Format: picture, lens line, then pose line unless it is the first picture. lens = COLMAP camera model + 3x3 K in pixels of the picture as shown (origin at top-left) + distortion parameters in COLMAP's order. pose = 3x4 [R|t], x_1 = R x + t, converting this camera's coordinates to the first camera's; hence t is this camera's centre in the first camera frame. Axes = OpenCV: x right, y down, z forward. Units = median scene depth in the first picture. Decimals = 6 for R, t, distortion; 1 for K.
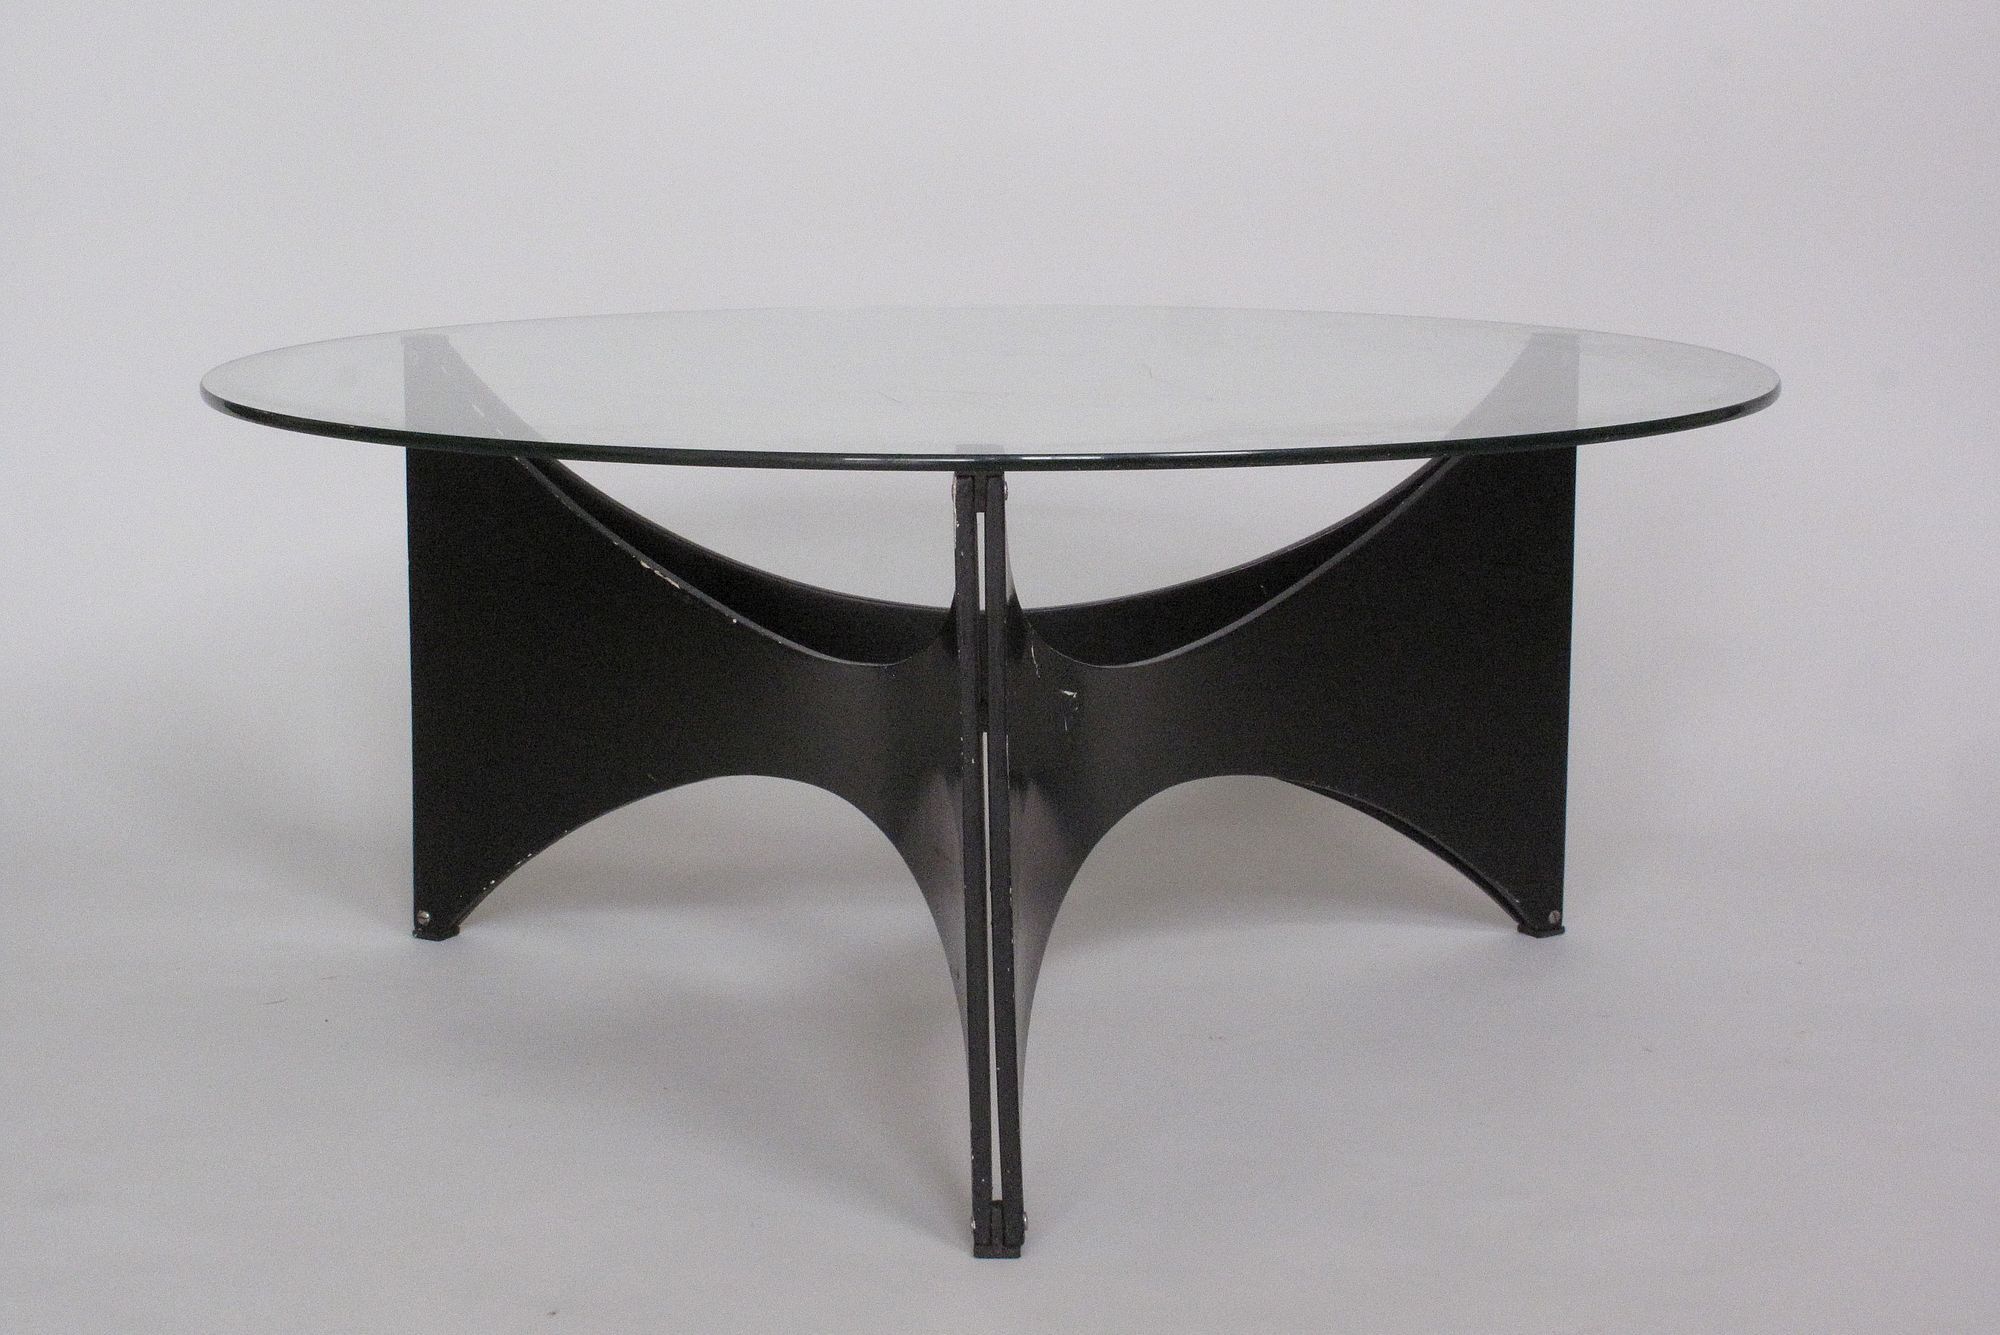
lens RADIAL K [[3910.7, 0, 995.0], [0, 3910.7, 665.8], [0, 0, 1]] dist [-0.063958, 0.000000]
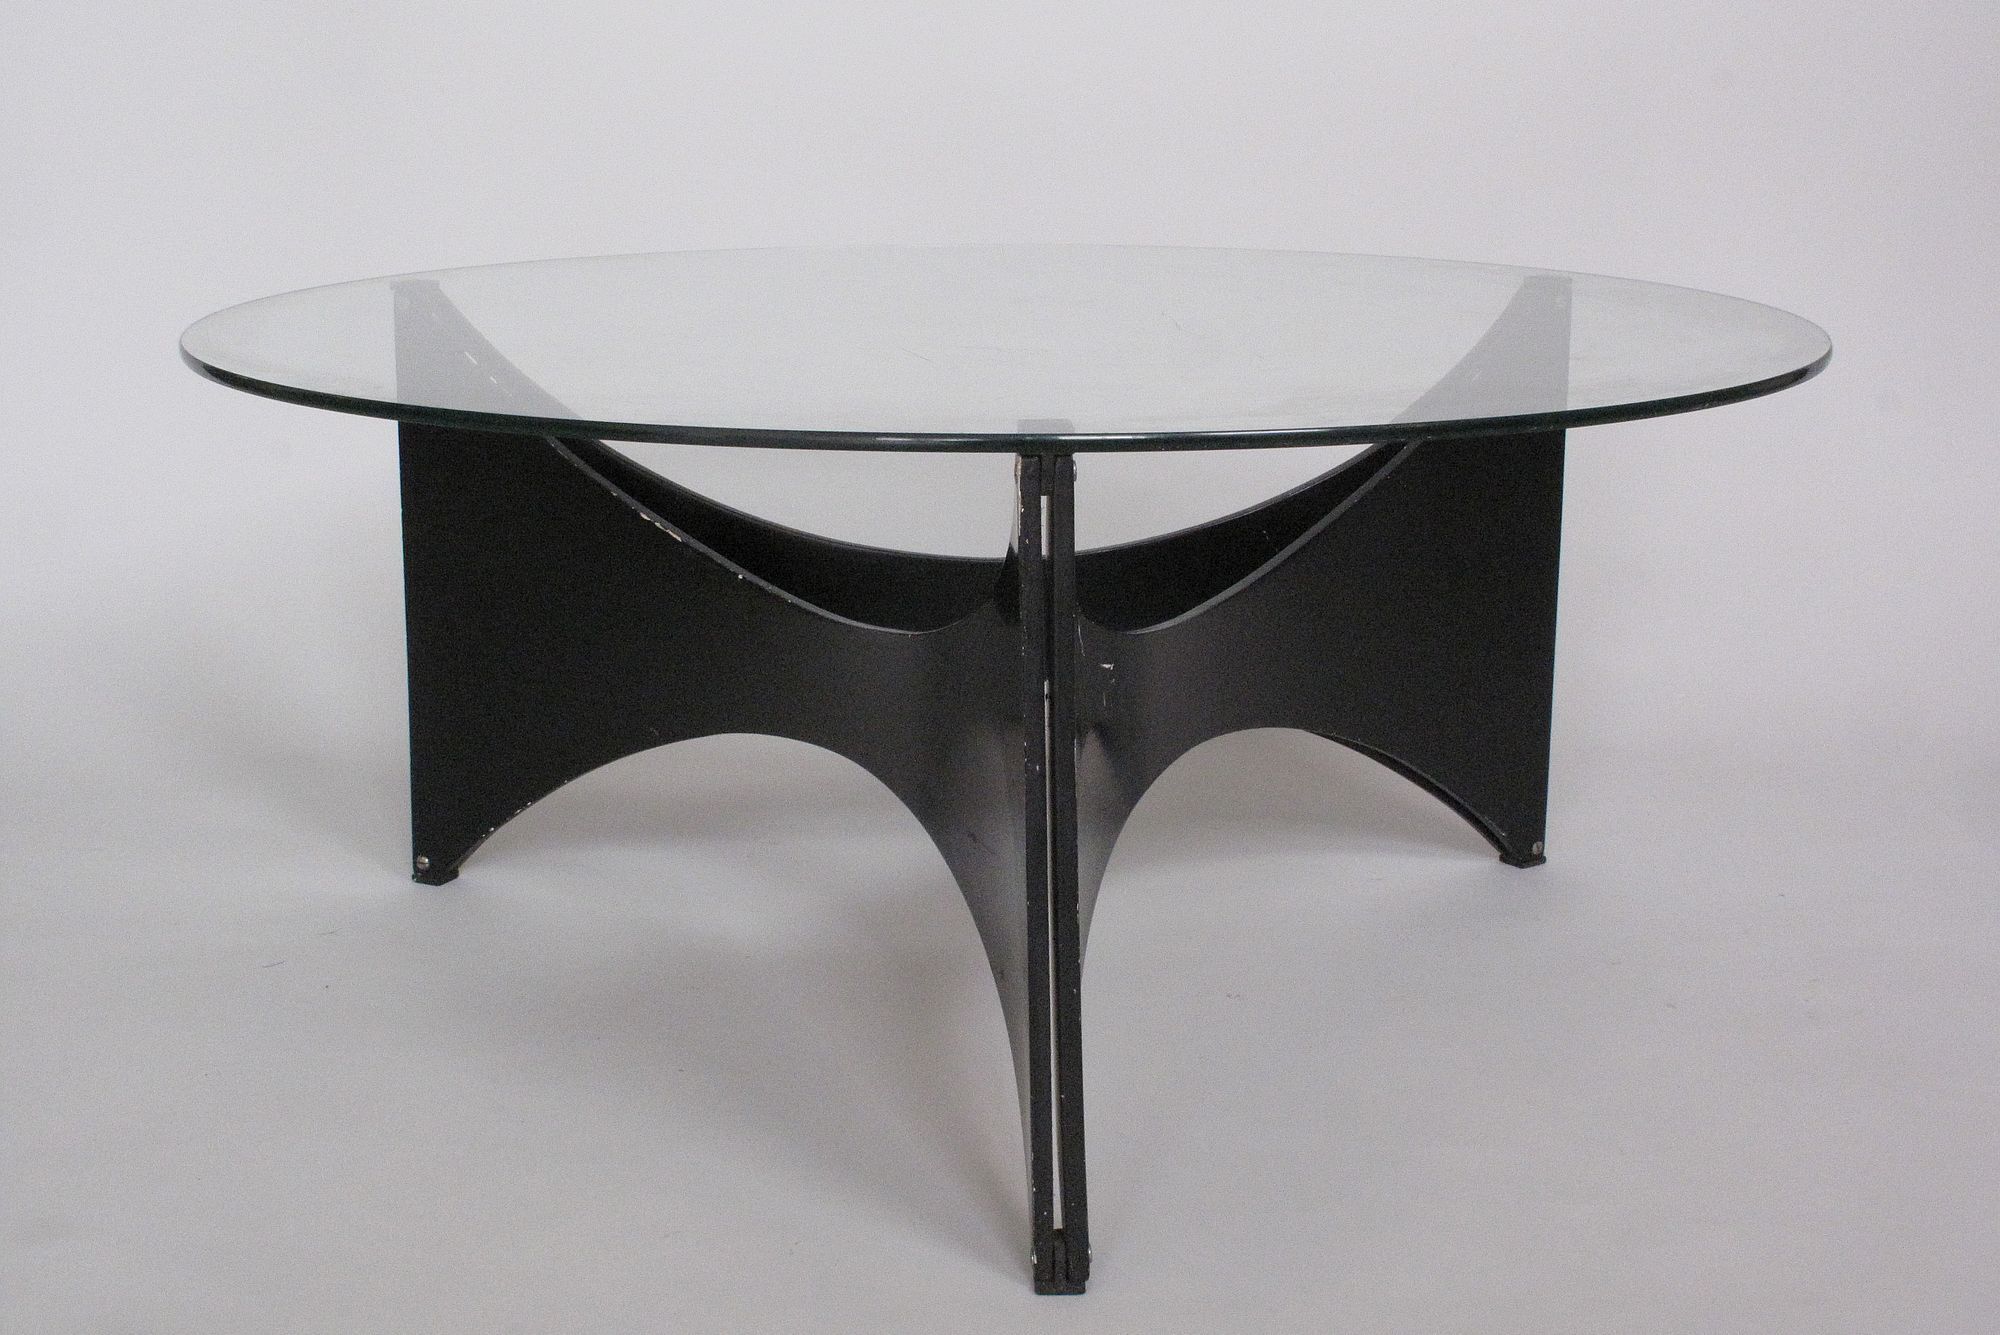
lens RADIAL K [[2793.2, 0, 1008.3], [0, 2793.2, 668.9], [0, 0, 1]] dist [-0.148512, 0.000000]
pose [[0.997495, -0.009567, 0.070090, -0.048076], [0.004207, 0.997081, 0.076232, -0.040366], [-0.070614, -0.075746, 0.994624, 0.299130]]
